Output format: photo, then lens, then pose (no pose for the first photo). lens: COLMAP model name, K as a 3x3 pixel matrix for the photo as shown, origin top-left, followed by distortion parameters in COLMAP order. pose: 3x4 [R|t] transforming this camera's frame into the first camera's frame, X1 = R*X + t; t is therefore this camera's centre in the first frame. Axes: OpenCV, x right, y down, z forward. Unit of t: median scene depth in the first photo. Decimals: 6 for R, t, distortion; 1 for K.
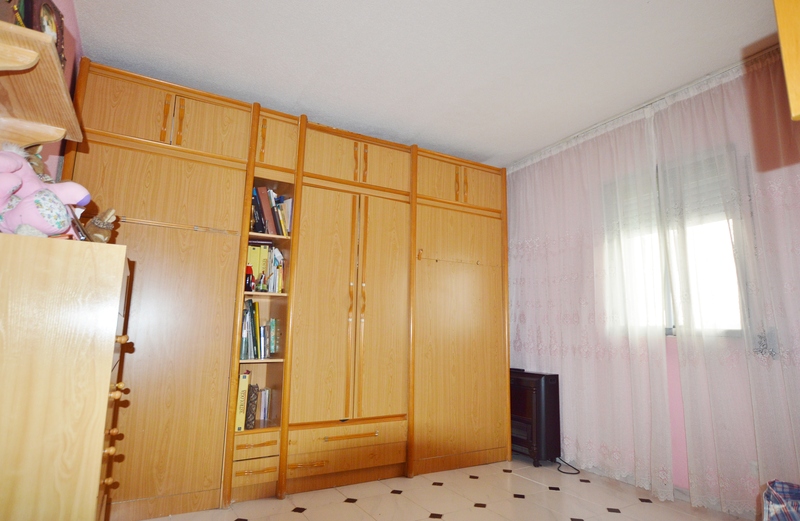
lens RADIAL K [[451.4, 0, 400.0], [0, 451.4, 260.5], [0, 0, 1]] dist [-0.031829, -0.000243]
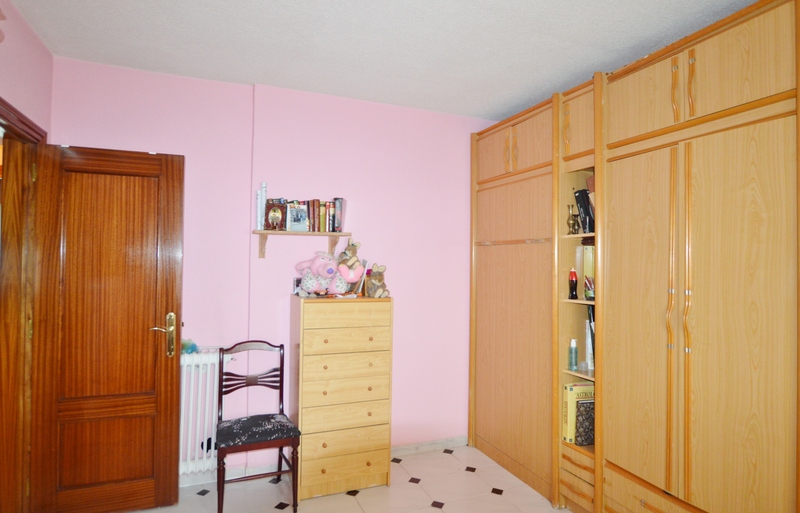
lens RADIAL K [[454.0, 0, 400.0], [0, 454.0, 256.5], [0, 0, 1]] dist [0.000318, 0.000156]
pose [[-0.147219, -0.029395, -0.988667, 0.592924], [0.146668, 0.987859, -0.051211, -0.019987], [0.978169, -0.152545, -0.141121, 0.721207]]
